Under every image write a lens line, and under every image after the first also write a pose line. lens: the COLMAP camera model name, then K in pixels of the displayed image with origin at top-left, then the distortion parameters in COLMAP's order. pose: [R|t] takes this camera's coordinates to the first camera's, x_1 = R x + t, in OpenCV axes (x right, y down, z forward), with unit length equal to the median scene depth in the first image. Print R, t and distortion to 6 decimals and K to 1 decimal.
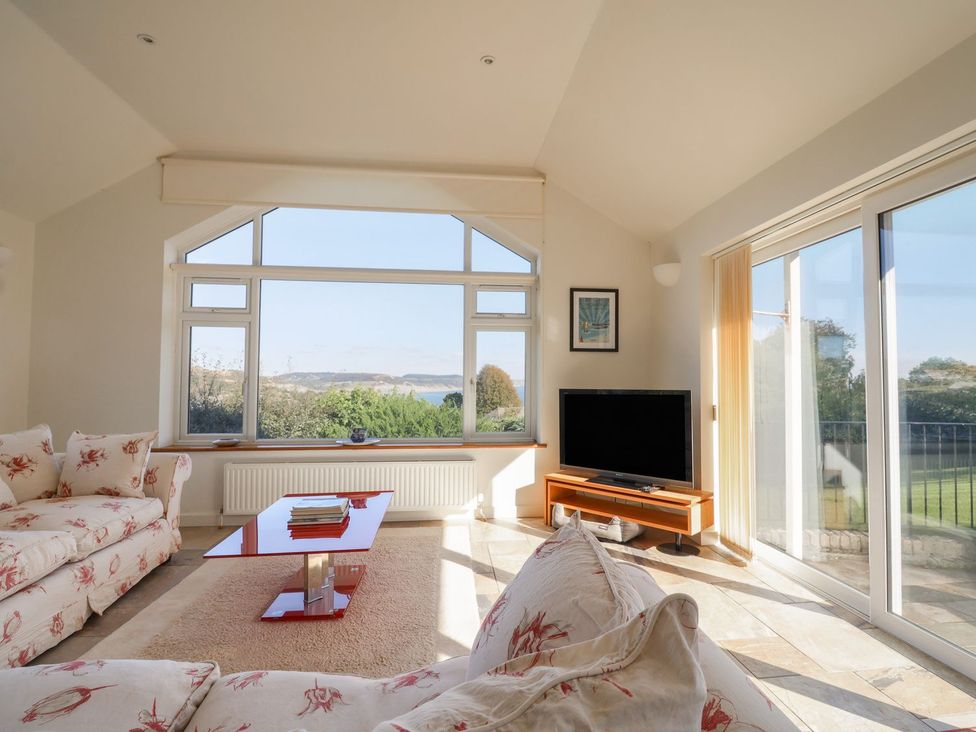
lens RADIAL K [[491.7, 0, 505.3], [0, 491.7, 366.5], [0, 0, 1]] dist [-0.007641, -0.000790]
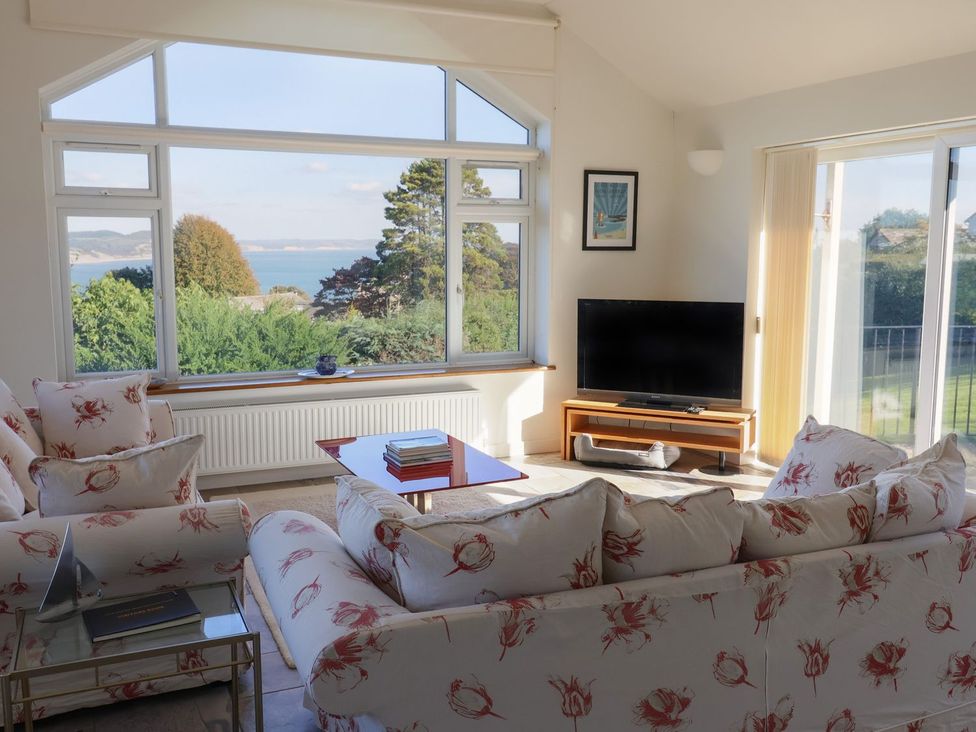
lens RADIAL K [[891.2, 0, 488.0], [0, 891.2, 366.0], [0, 0, 1]] dist [0.007428, 0.005897]
pose [[0.952899, -0.043734, 0.300117, -0.468141], [-0.007185, 0.986016, 0.166495, -0.087123], [-0.303202, -0.160810, 0.939260, -0.358226]]
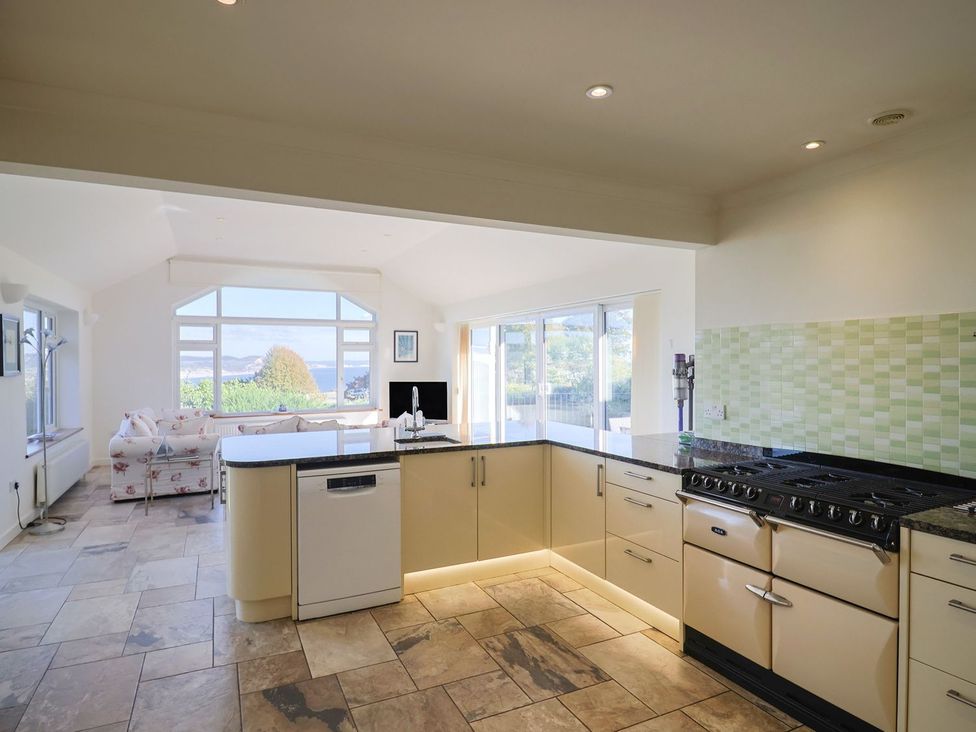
lens RADIAL K [[570.5, 0, 488.0], [0, 570.5, 366.0], [0, 0, 1]] dist [0.005162, -0.018837]
pose [[0.944616, -0.012866, 0.327926, -0.268151], [0.000533, 0.999290, 0.037671, -0.104269], [-0.328178, -0.035410, 0.943952, -1.314274]]
